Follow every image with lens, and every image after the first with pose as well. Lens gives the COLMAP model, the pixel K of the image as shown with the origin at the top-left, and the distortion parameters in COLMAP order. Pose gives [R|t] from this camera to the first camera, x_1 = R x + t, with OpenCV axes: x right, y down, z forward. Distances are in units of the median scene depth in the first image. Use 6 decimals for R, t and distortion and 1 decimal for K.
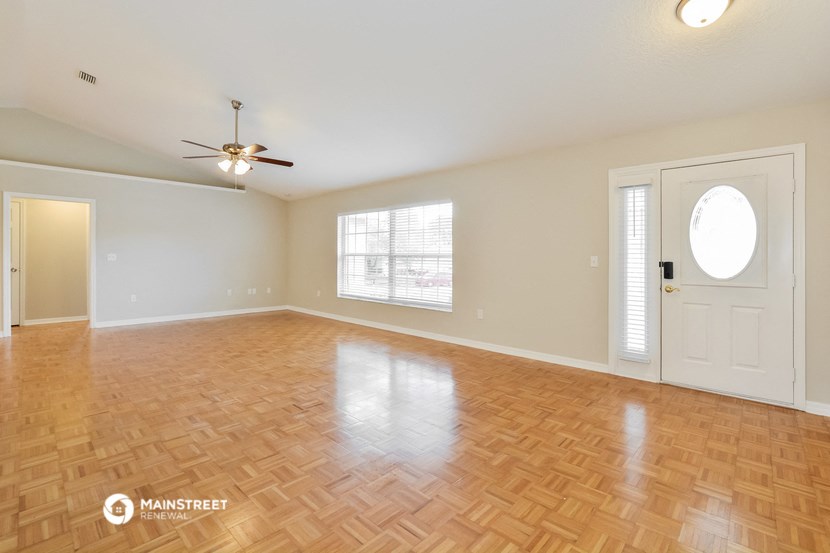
lens RADIAL K [[377.6, 0, 412.0], [0, 377.6, 264.0], [0, 0, 1]] dist [-0.015214, -0.000051]
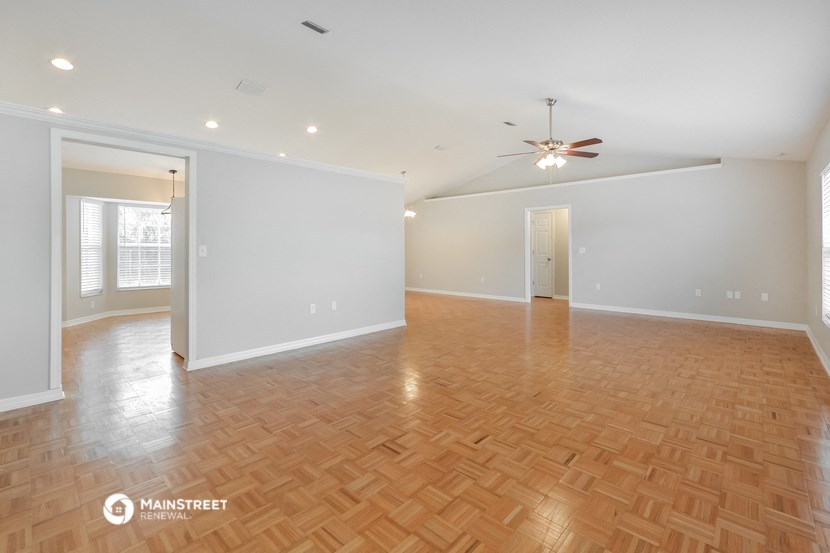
lens RADIAL K [[377.6, 0, 412.0], [0, 377.6, 264.0], [0, 0, 1]] dist [-0.015214, -0.000051]
pose [[-0.009673, 0.024870, -0.999644, 0.879322], [-0.013357, 0.999598, 0.024998, 0.001107], [0.999864, 0.013594, -0.009337, 0.980727]]
